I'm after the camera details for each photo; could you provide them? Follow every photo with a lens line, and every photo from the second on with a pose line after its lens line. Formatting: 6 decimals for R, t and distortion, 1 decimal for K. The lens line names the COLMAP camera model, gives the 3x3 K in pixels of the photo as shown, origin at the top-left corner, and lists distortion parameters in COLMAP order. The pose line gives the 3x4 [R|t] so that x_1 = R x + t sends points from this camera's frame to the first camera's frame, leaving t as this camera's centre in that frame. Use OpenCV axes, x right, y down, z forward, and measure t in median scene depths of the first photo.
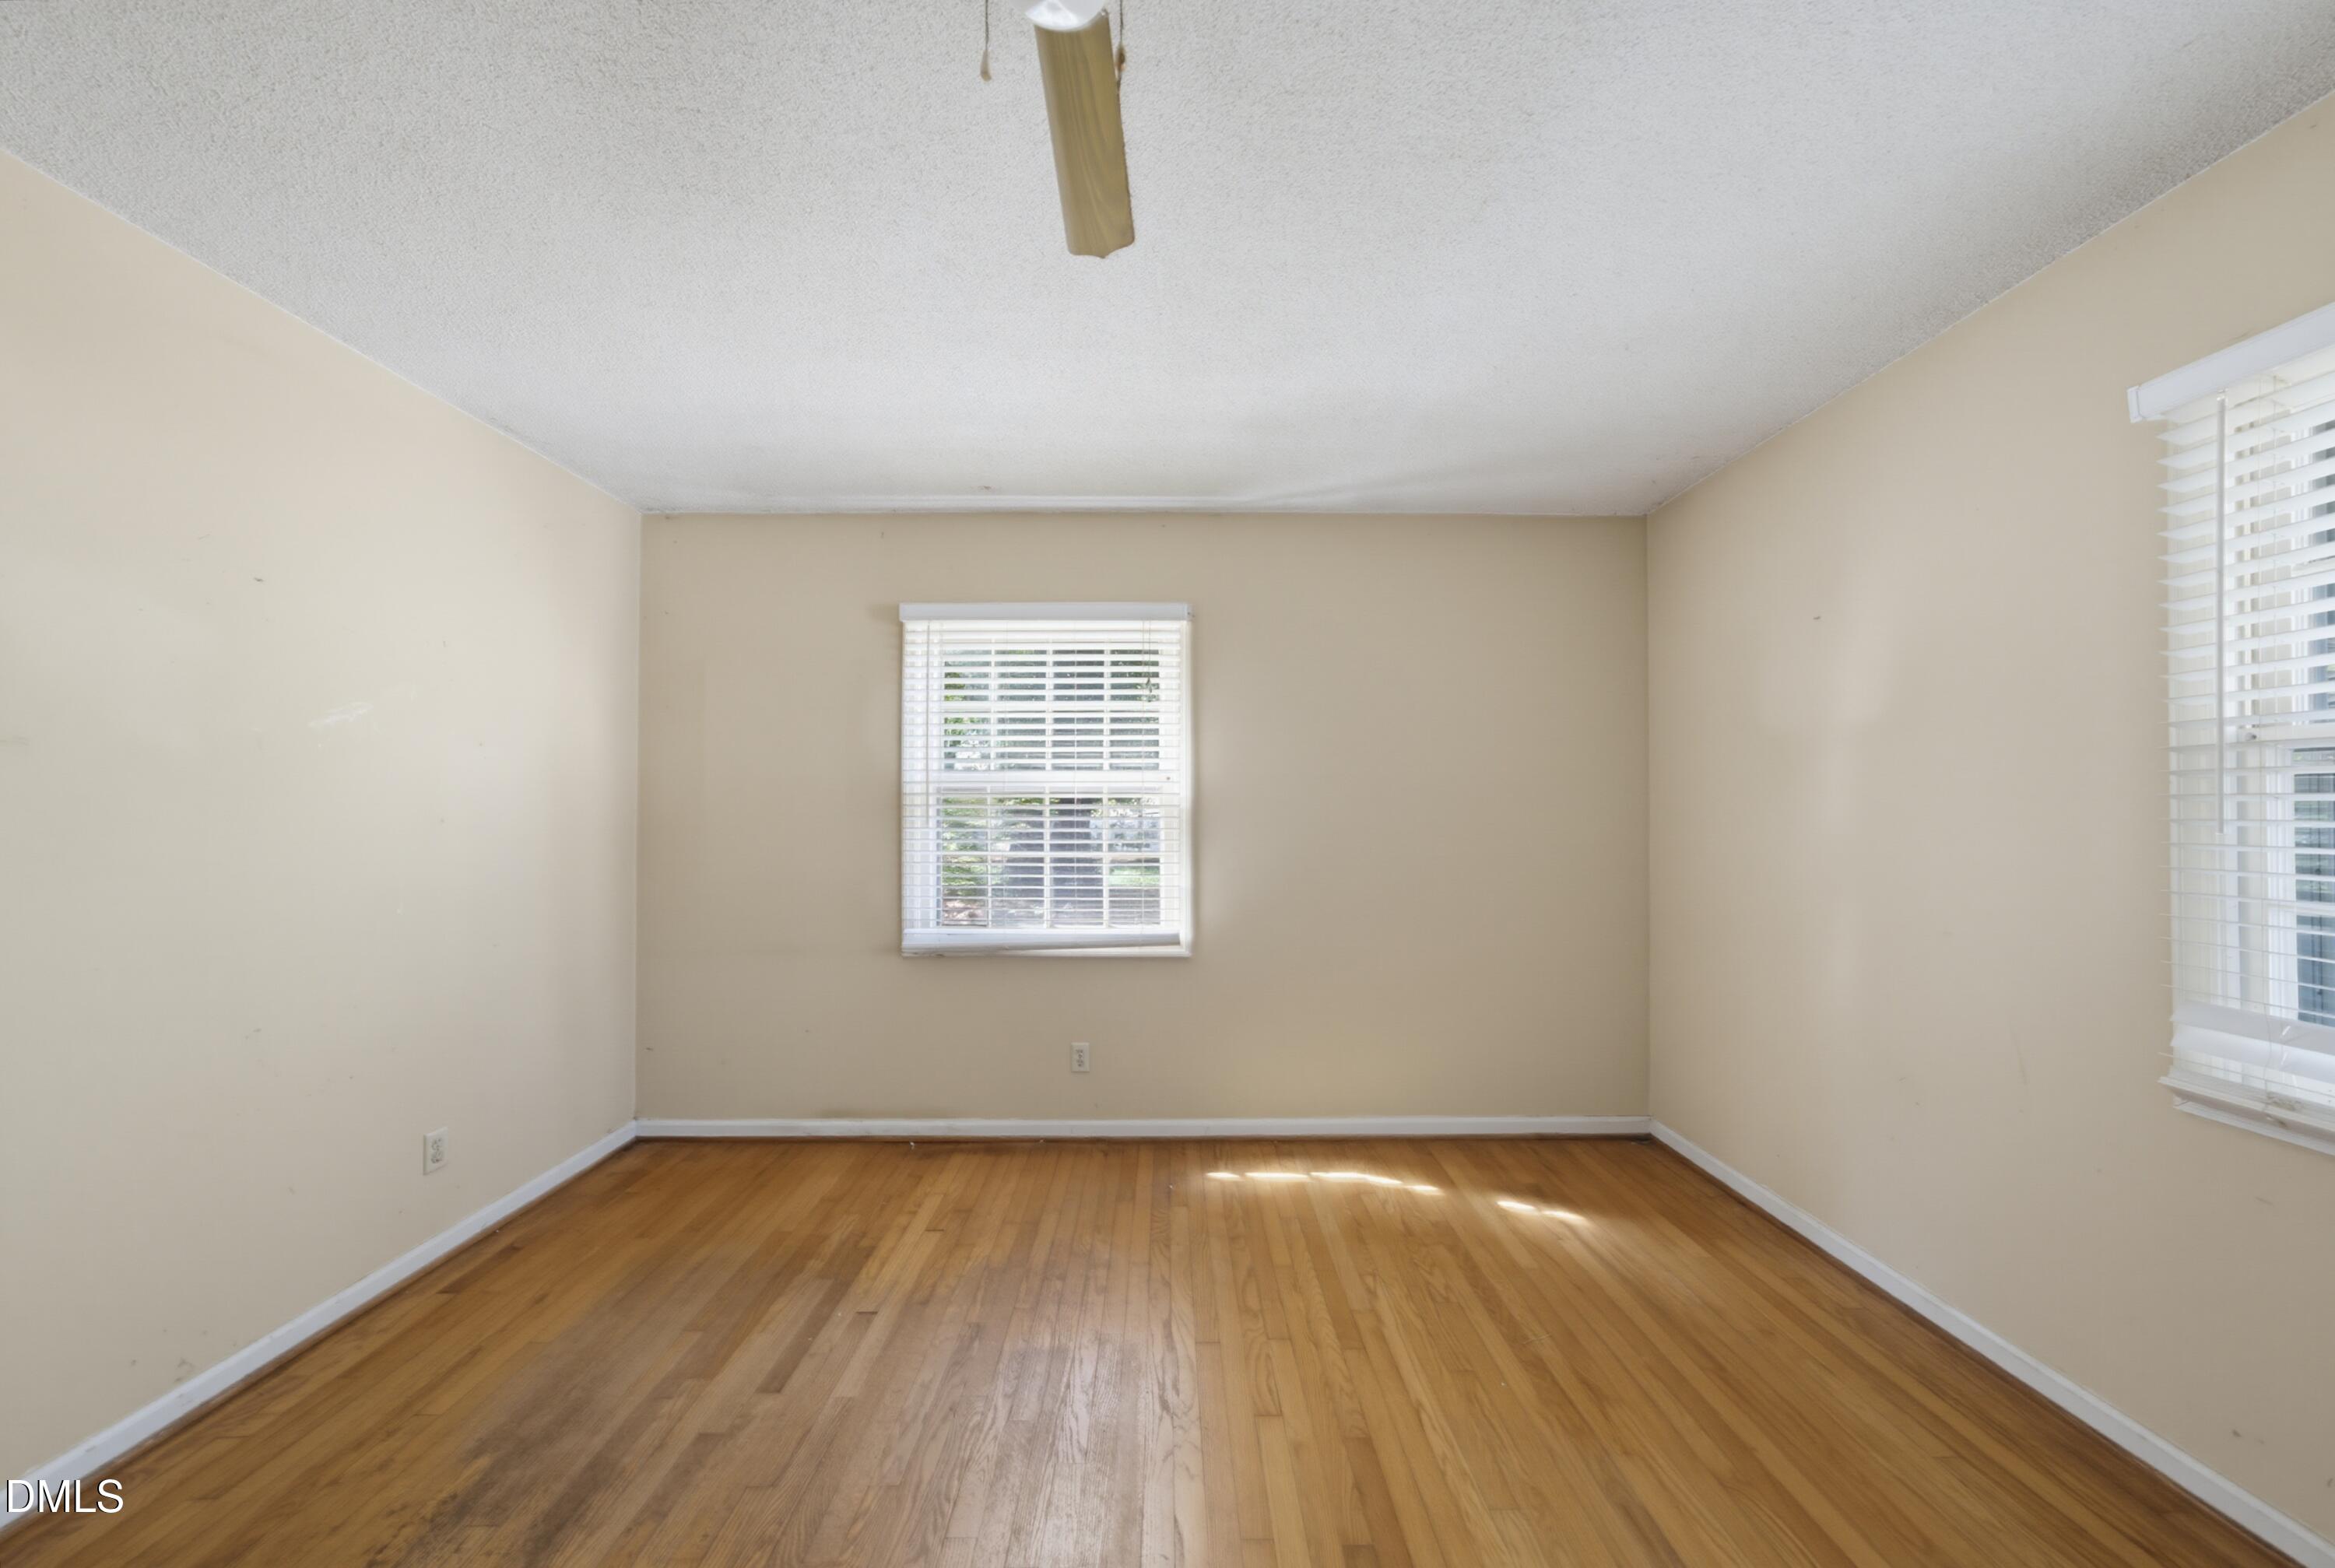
lens RADIAL K [[808.2, 0, 1161.9], [0, 808.2, 787.4], [0, 0, 1]] dist [-0.002083, 0.009926]
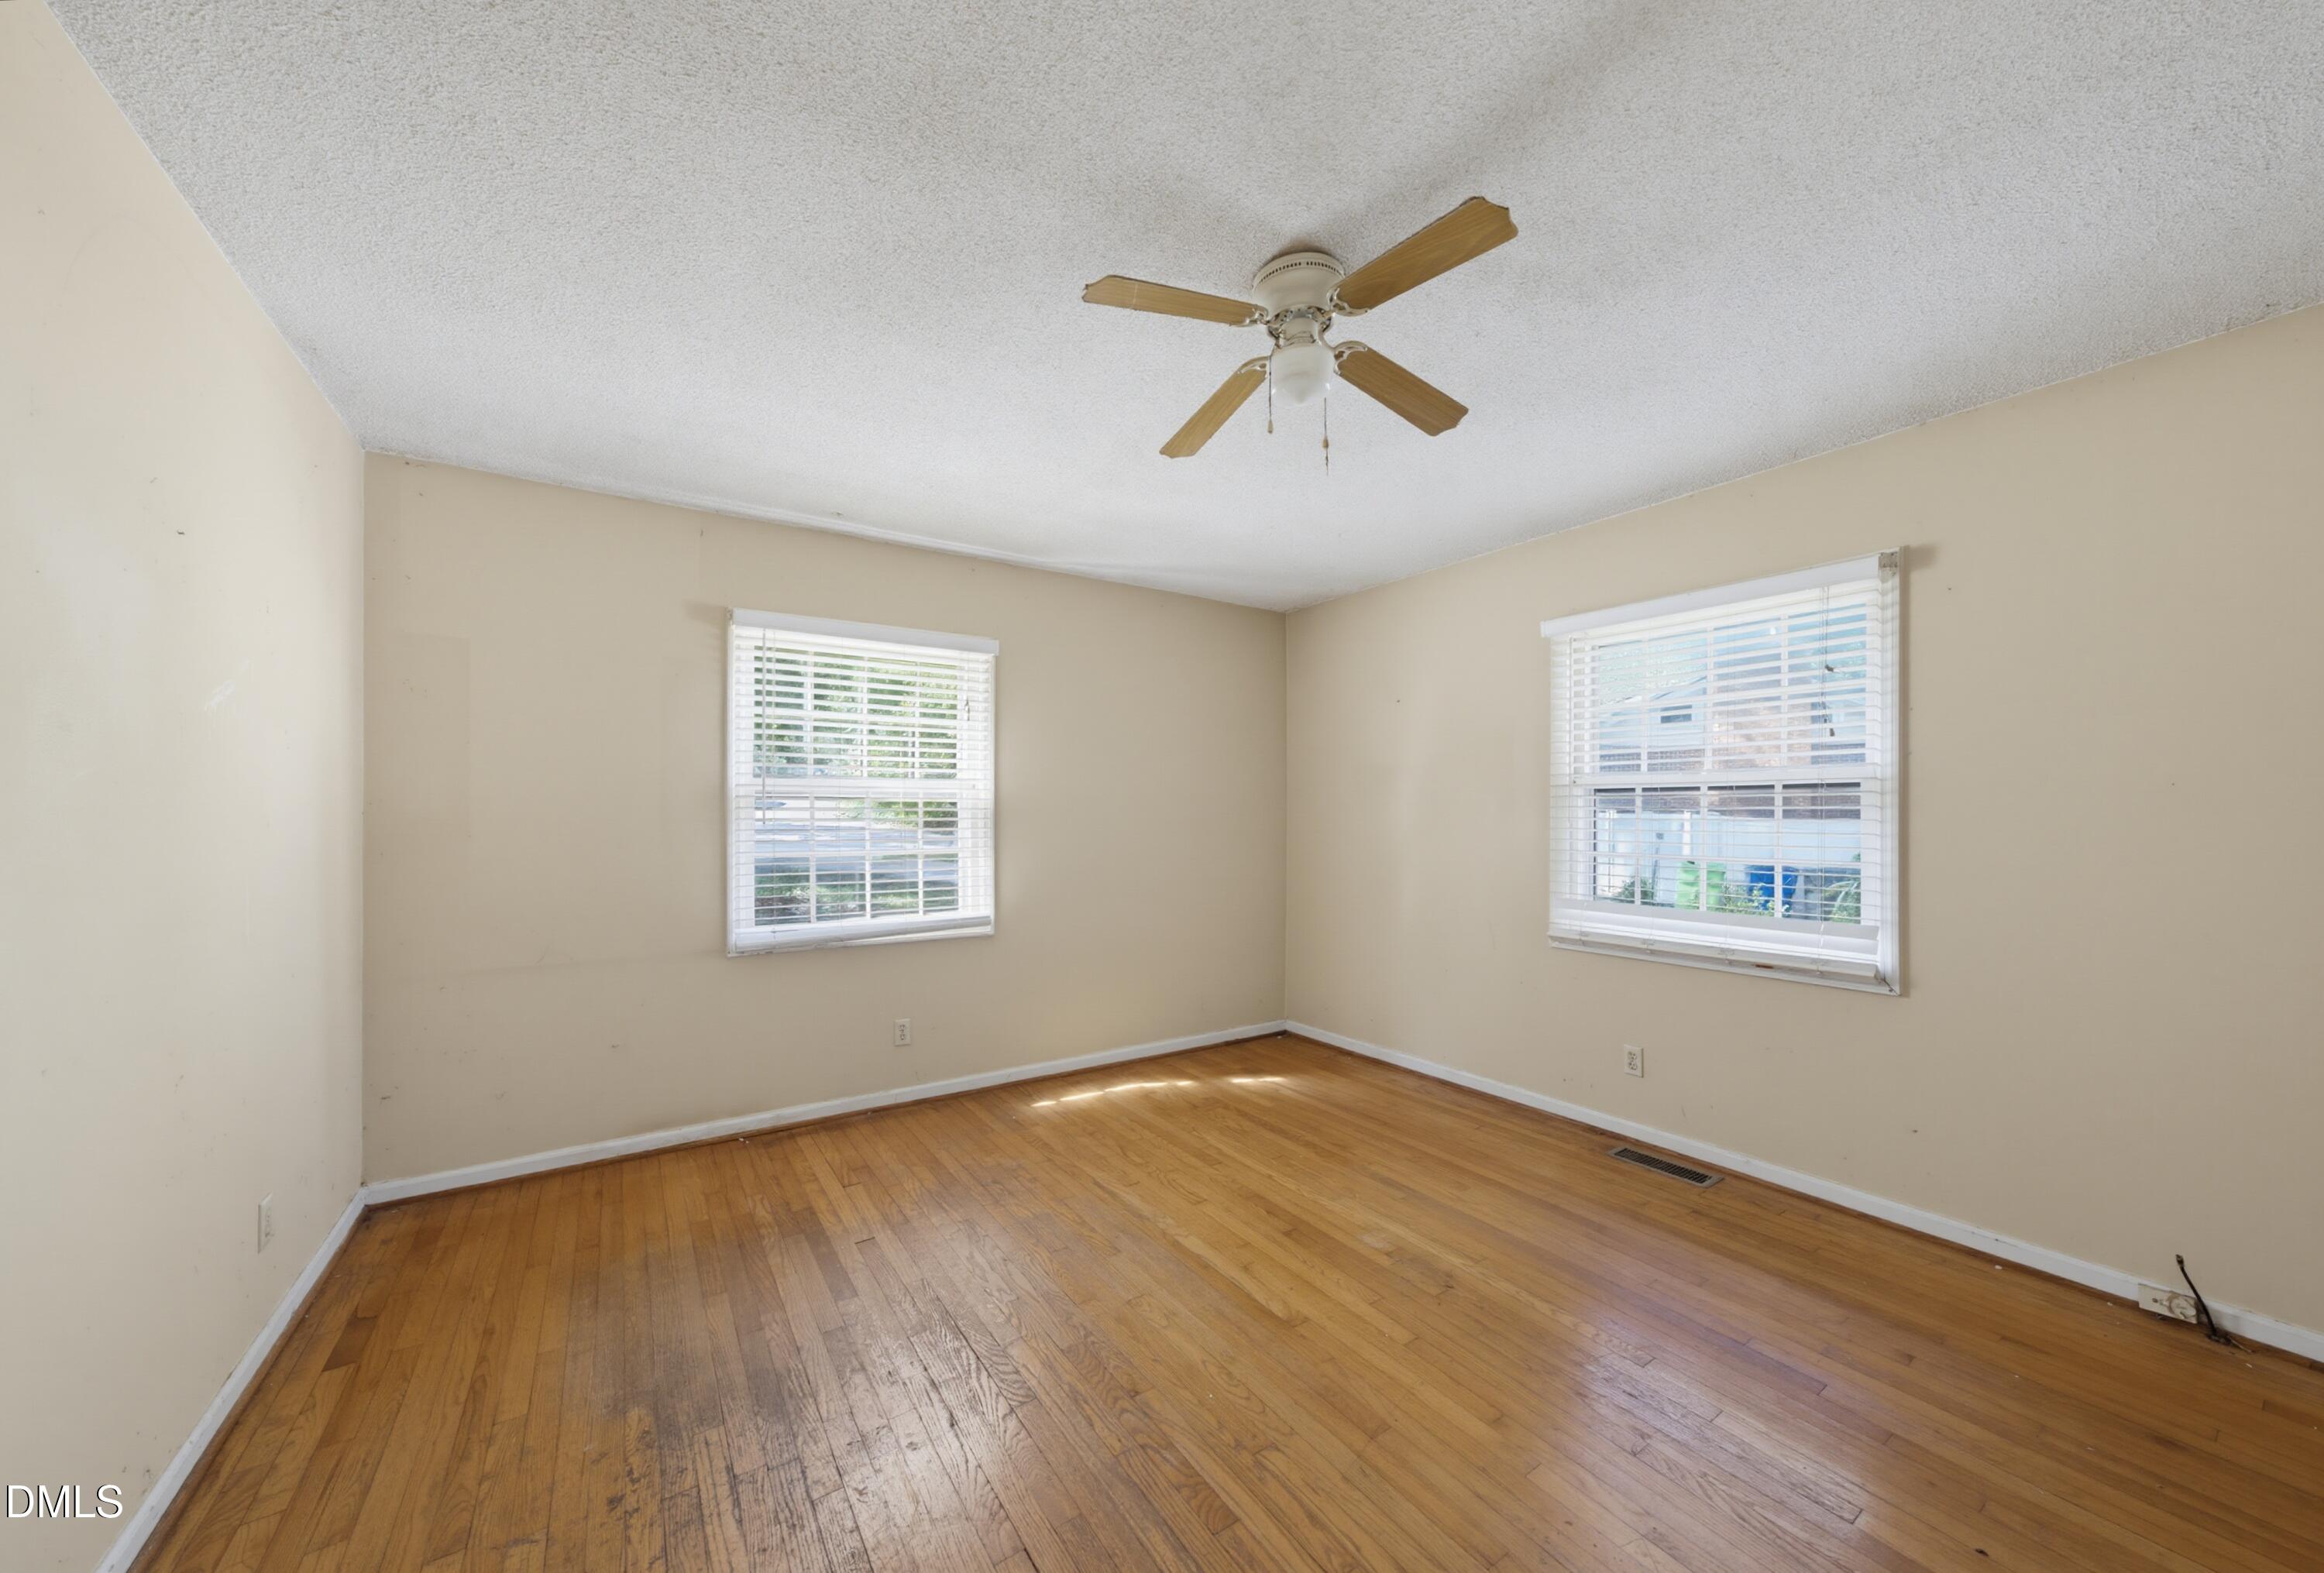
lens RADIAL K [[827.8, 0, 1151.3], [0, 827.8, 784.6], [0, 0, 1]] dist [0.000263, 0.017597]
pose [[0.845769, 0.017857, 0.533250, -0.479406], [-0.016810, 0.999835, -0.006820, -0.009003], [-0.533284, -0.003196, 0.845930, -0.174763]]
